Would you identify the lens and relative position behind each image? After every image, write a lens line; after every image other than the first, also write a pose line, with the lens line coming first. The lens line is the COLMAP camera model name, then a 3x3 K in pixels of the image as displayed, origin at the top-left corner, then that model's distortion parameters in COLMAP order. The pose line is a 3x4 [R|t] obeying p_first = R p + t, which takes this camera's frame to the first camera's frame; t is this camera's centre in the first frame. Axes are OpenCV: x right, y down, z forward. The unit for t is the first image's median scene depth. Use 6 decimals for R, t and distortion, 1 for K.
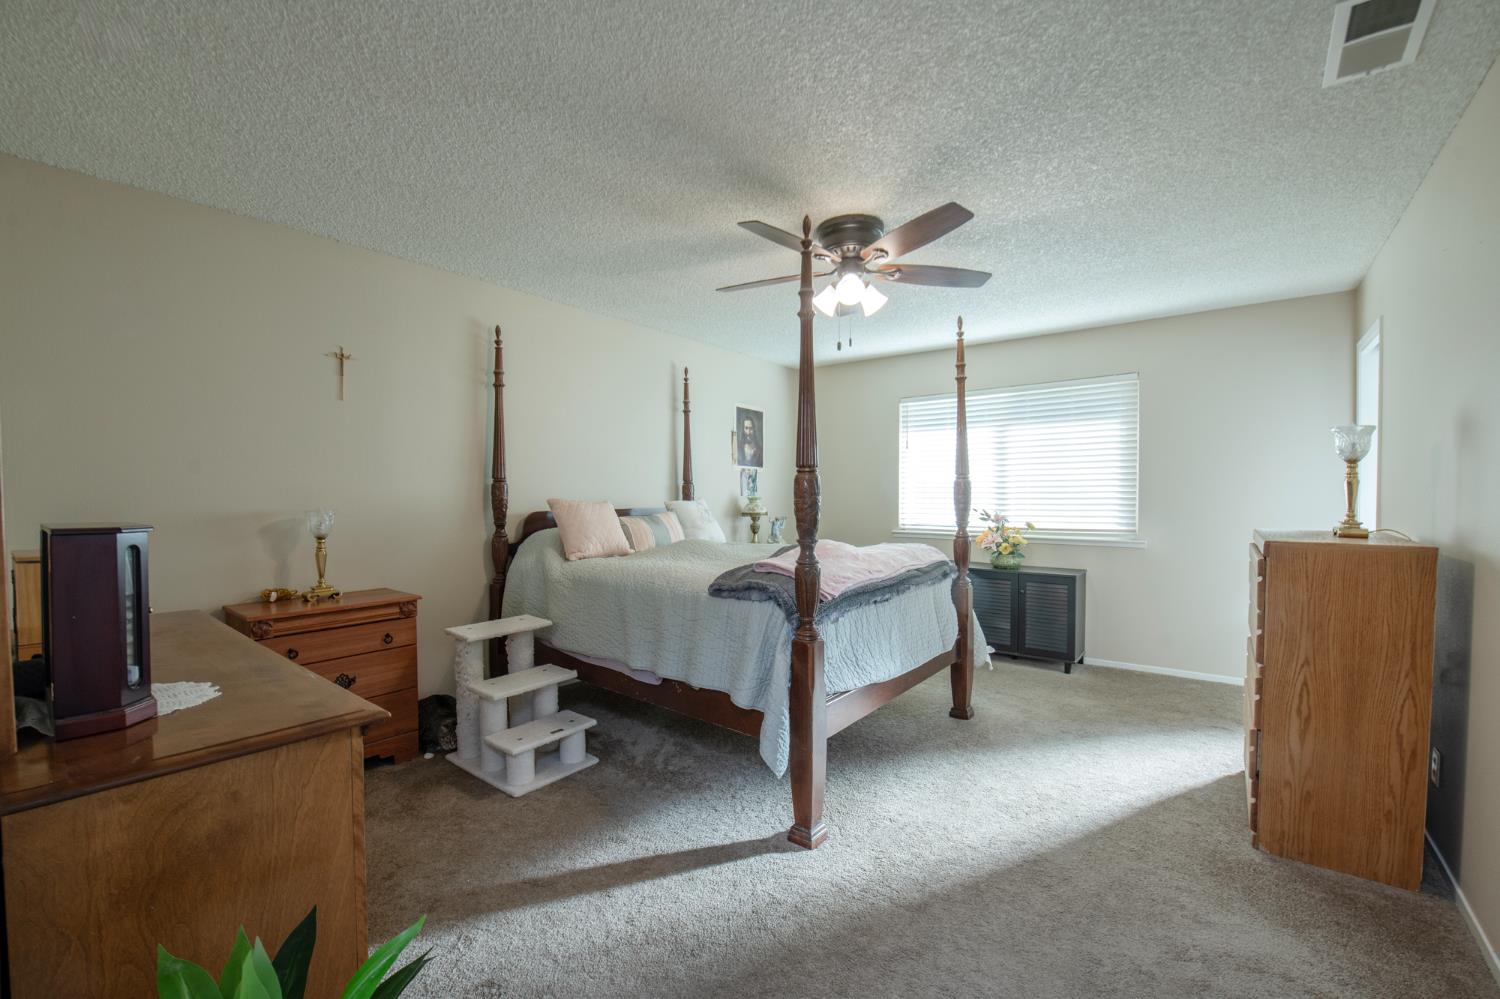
lens RADIAL K [[634.8, 0, 744.3], [0, 634.8, 499.3], [0, 0, 1]] dist [-0.027001, -0.000125]
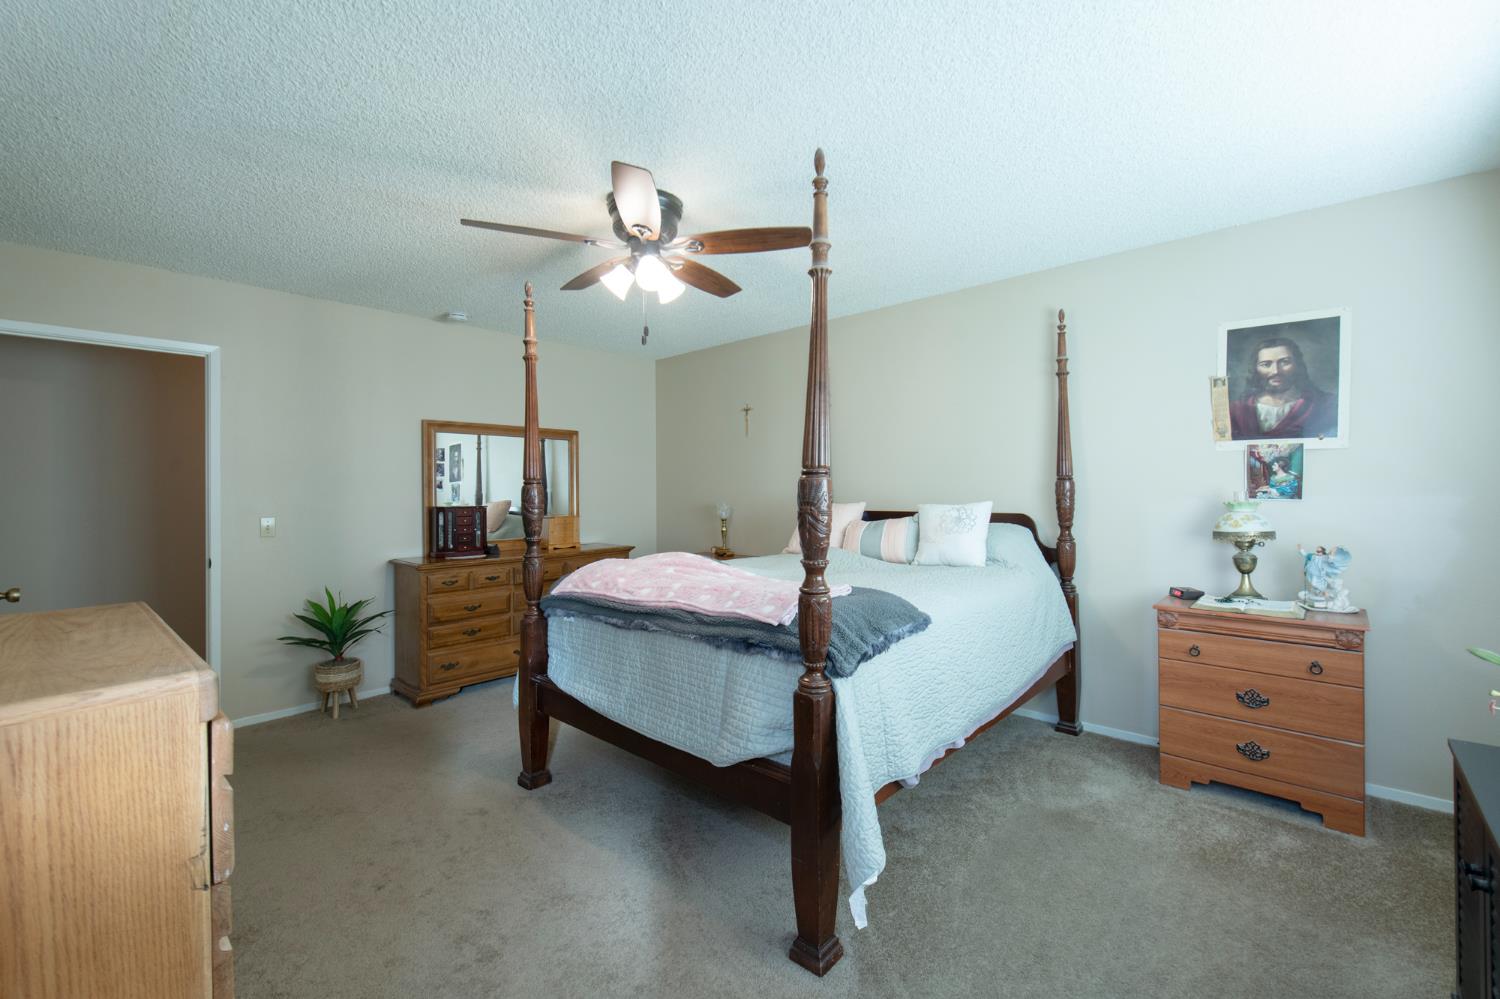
lens RADIAL K [[634.8, 0, 744.3], [0, 634.8, 499.3], [0, 0, 1]] dist [-0.027001, -0.000125]
pose [[-0.073789, 0.008837, -0.997235, 0.535816], [0.001452, 0.999961, 0.008753, -0.009323], [0.997273, -0.000802, -0.073799, 0.628547]]
